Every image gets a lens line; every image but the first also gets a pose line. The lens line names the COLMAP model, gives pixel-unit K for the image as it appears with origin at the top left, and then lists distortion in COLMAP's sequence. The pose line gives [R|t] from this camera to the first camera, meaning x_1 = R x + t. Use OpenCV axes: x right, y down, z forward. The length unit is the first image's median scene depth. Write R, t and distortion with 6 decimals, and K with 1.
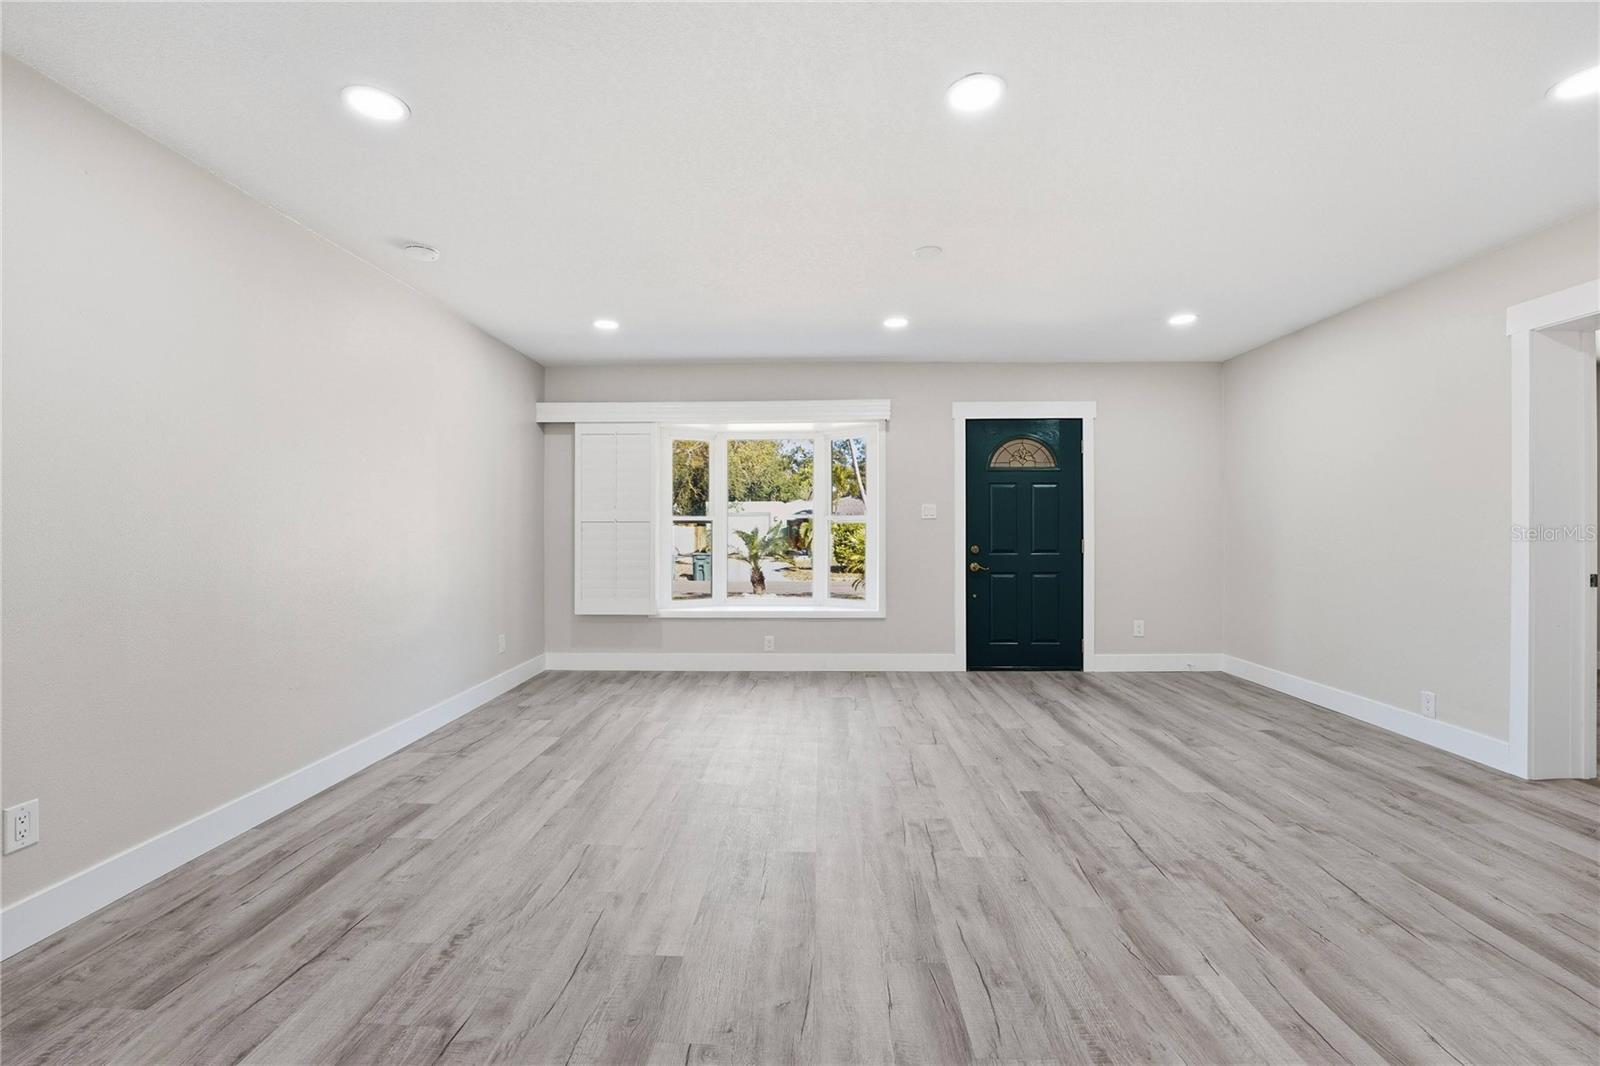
lens RADIAL K [[656.9, 0, 797.6], [0, 656.9, 529.4], [0, 0, 1]] dist [-0.023657, 0.000728]
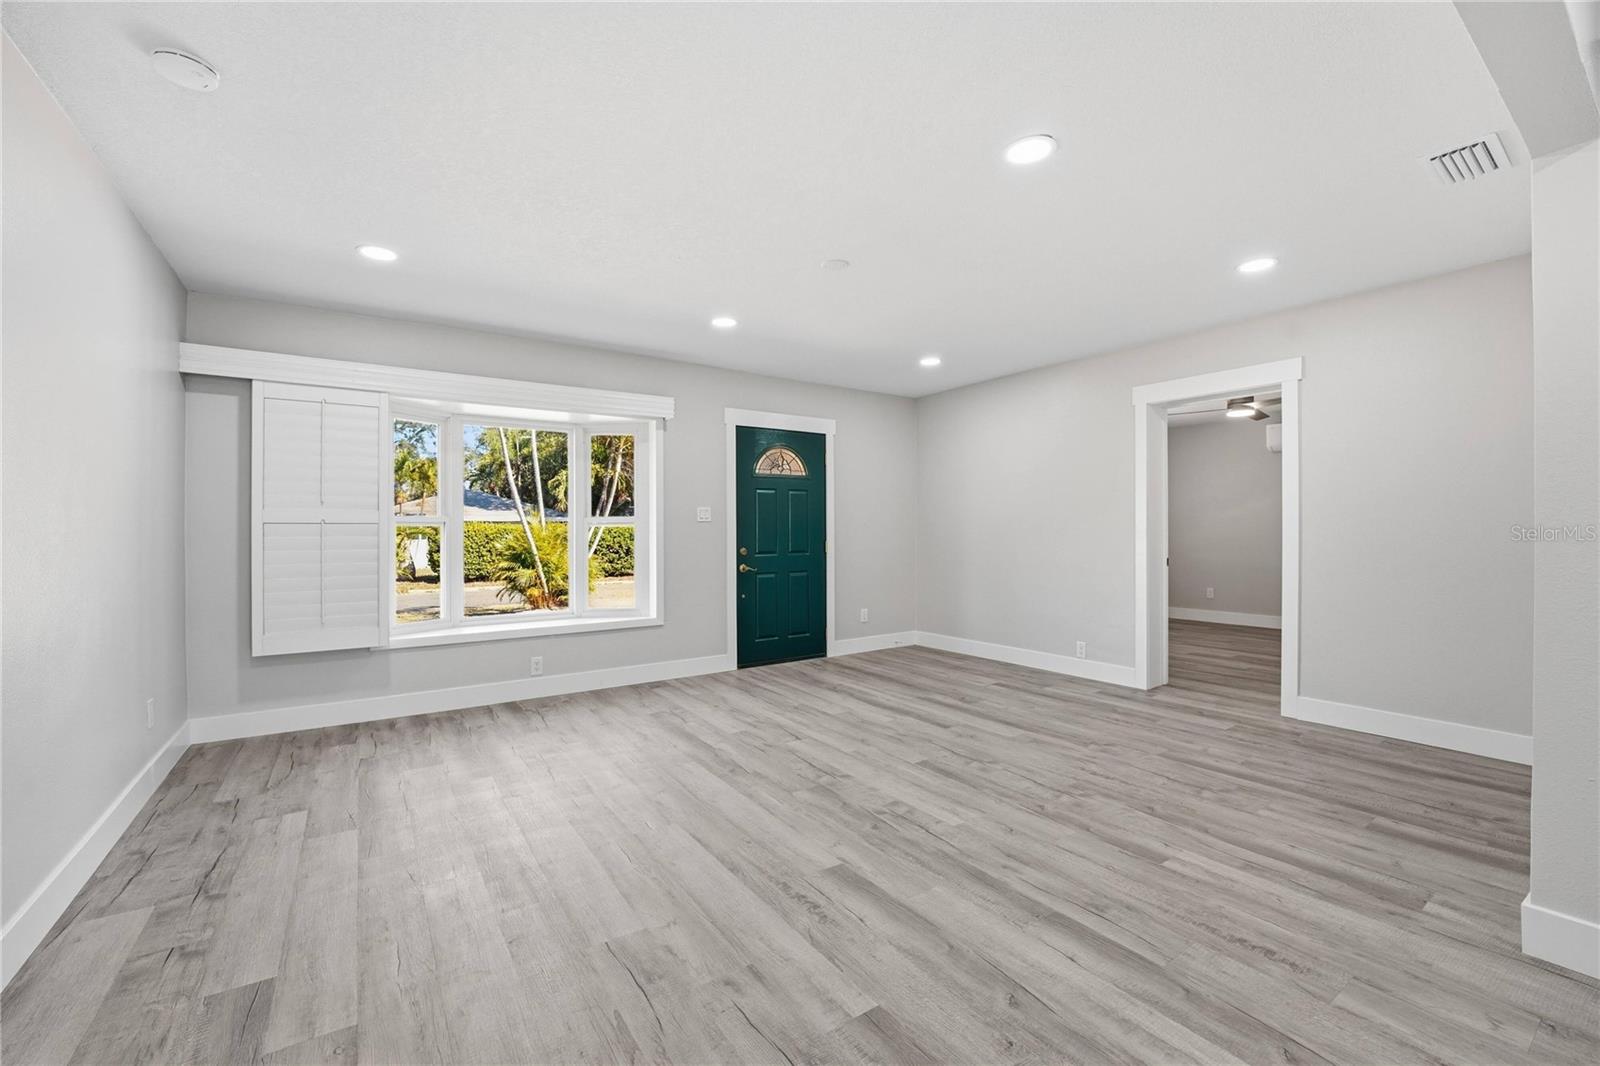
lens RADIAL K [[653.0, 0, 791.6], [0, 653.0, 526.7], [0, 0, 1]] dist [-0.022517, 0.000448]
pose [[0.812054, 0.002148, 0.583579, -0.399852], [0.003758, 0.999953, -0.008910, 0.001775], [-0.583571, 0.009429, 0.812008, 0.170901]]
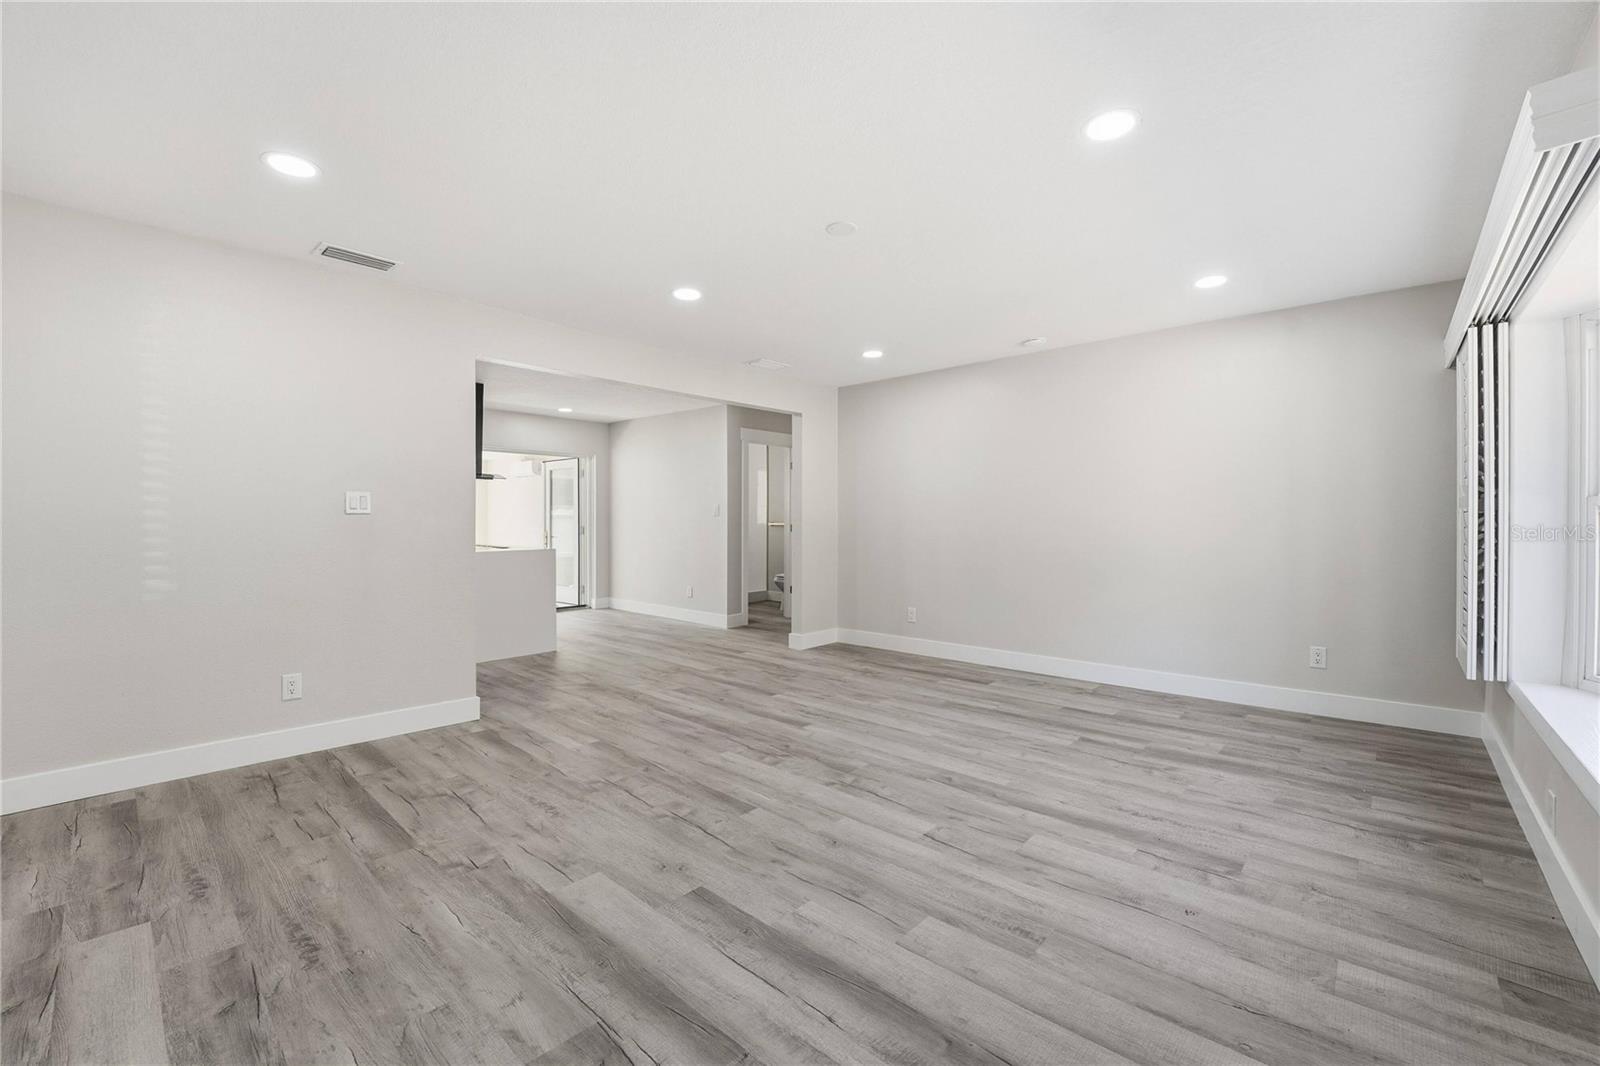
lens RADIAL K [[653.0, 0, 791.6], [0, 653.0, 526.7], [0, 0, 1]] dist [-0.022517, 0.000448]
pose [[-0.653783, 0.008816, -0.756631, 0.820820], [-0.000175, 0.999930, 0.011802, -0.006223], [0.756682, 0.007848, -0.653736, 1.340015]]
